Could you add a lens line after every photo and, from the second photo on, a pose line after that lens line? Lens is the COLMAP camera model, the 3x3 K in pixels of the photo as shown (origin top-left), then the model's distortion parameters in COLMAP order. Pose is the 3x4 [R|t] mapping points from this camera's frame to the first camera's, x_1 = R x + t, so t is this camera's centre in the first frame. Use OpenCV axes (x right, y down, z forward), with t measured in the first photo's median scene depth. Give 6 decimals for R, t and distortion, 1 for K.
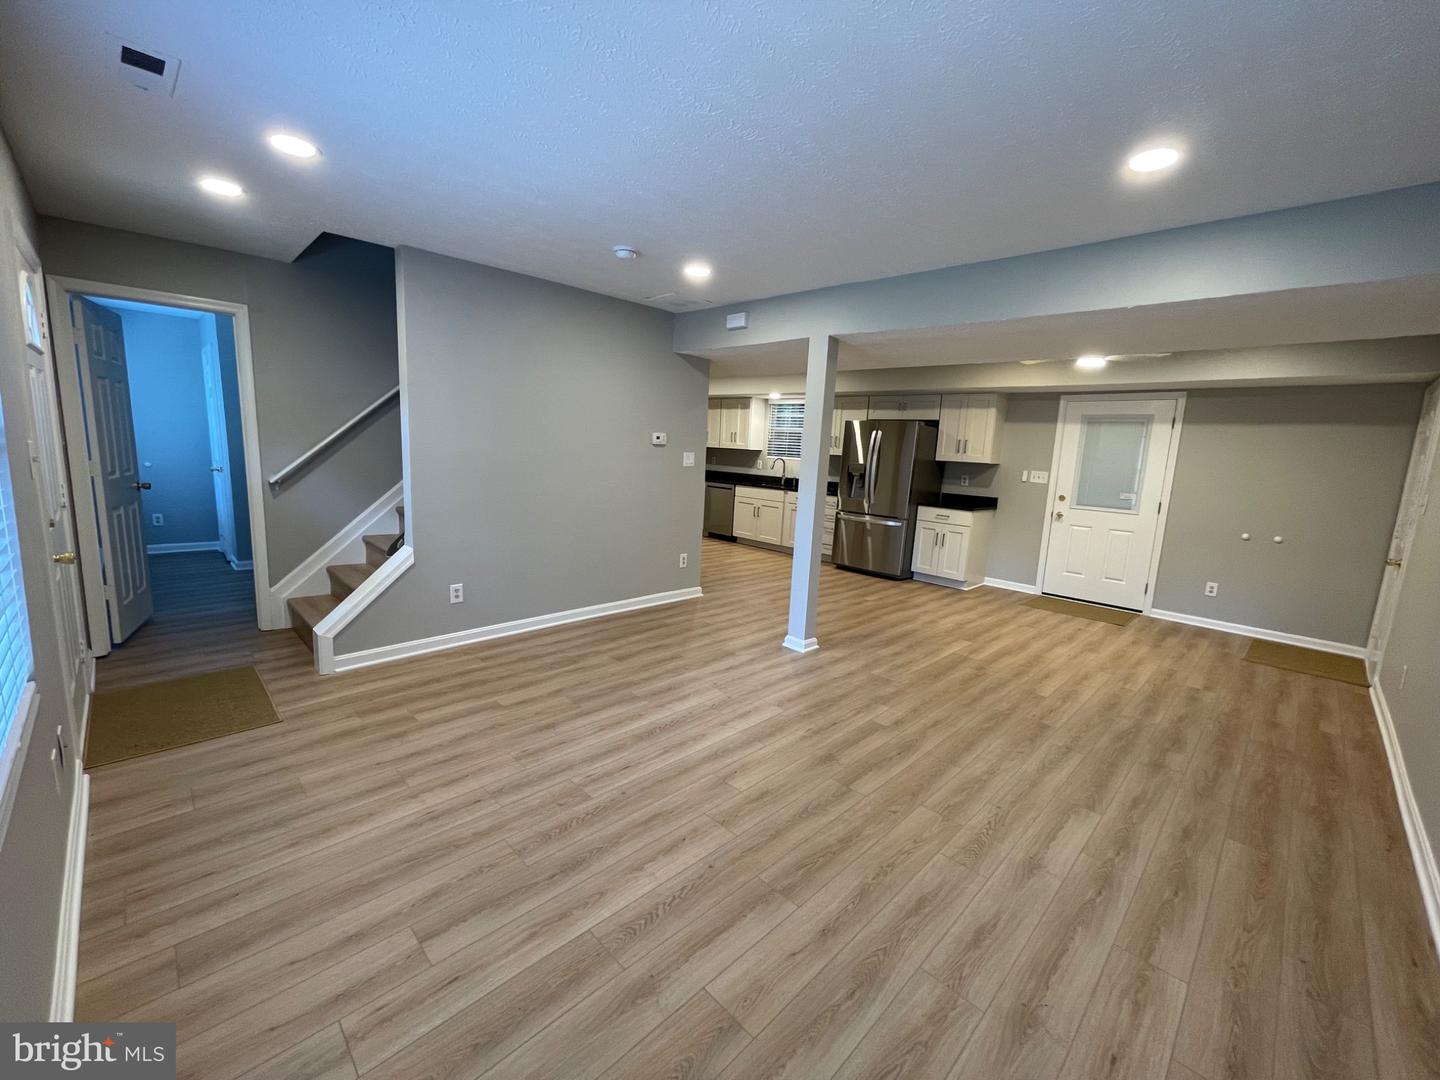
lens RADIAL K [[582.9, 0, 714.6], [0, 582.9, 550.2], [0, 0, 1]] dist [-0.000798, 0.000846]
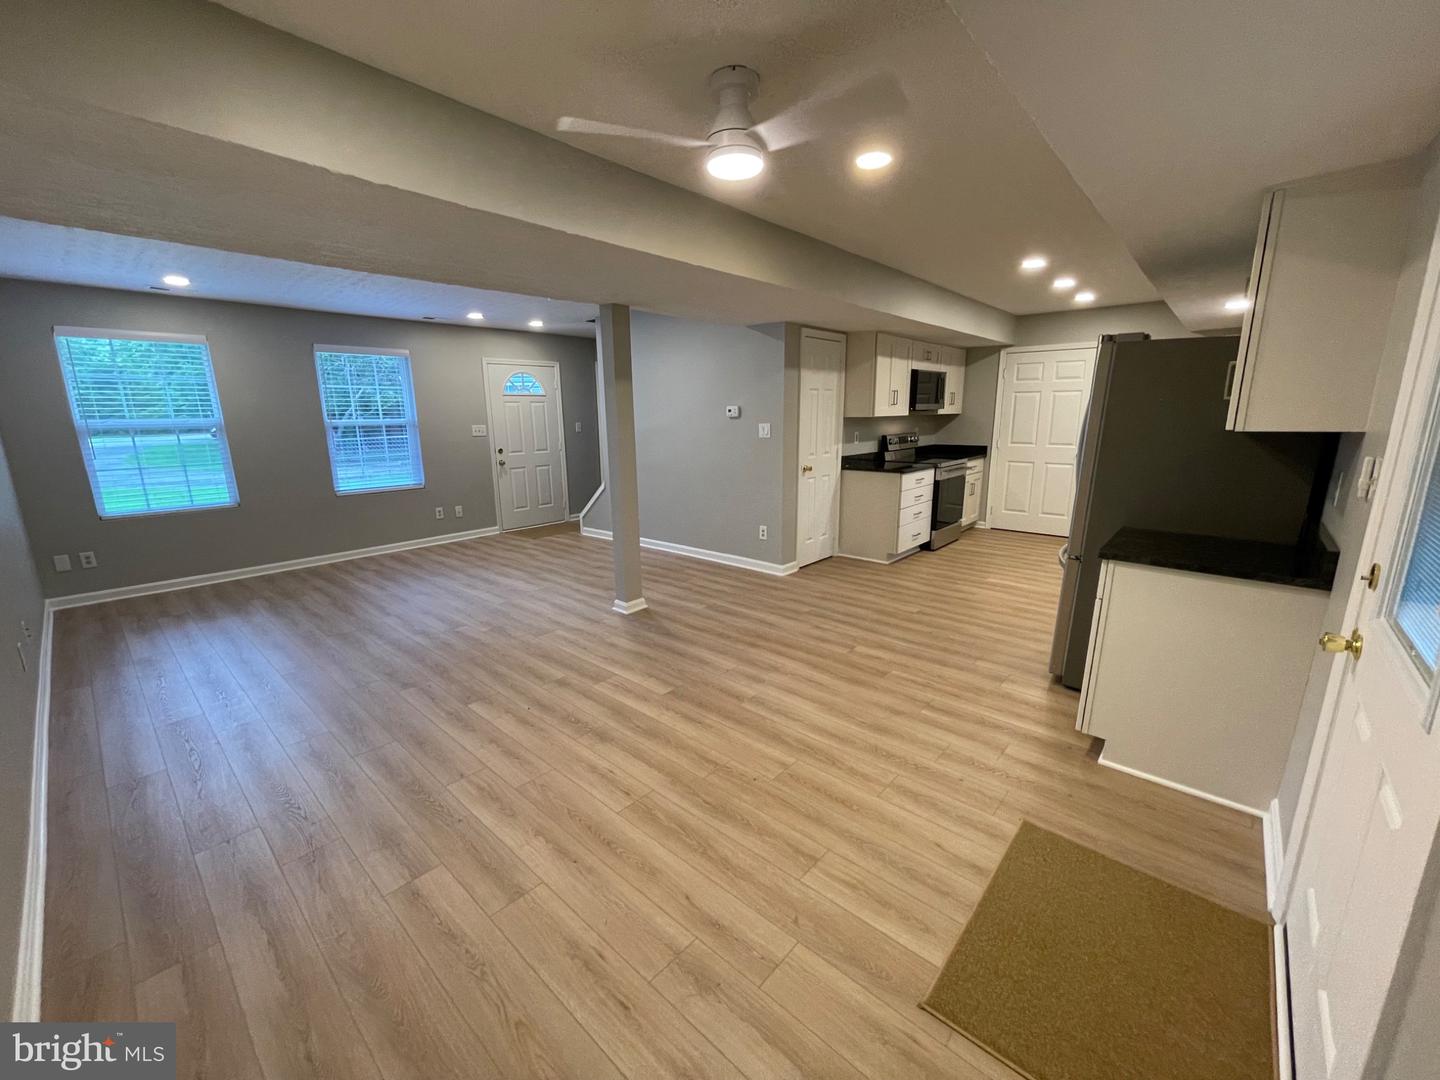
lens RADIAL K [[582.9, 0, 714.2], [0, 582.9, 530.7], [0, 0, 1]] dist [-0.000798, 0.000846]
pose [[0.059433, 0.147866, -0.987220, 1.095823], [-0.166499, 0.976583, 0.136249, -0.126886], [0.984249, 0.156273, 0.082661, 0.993734]]
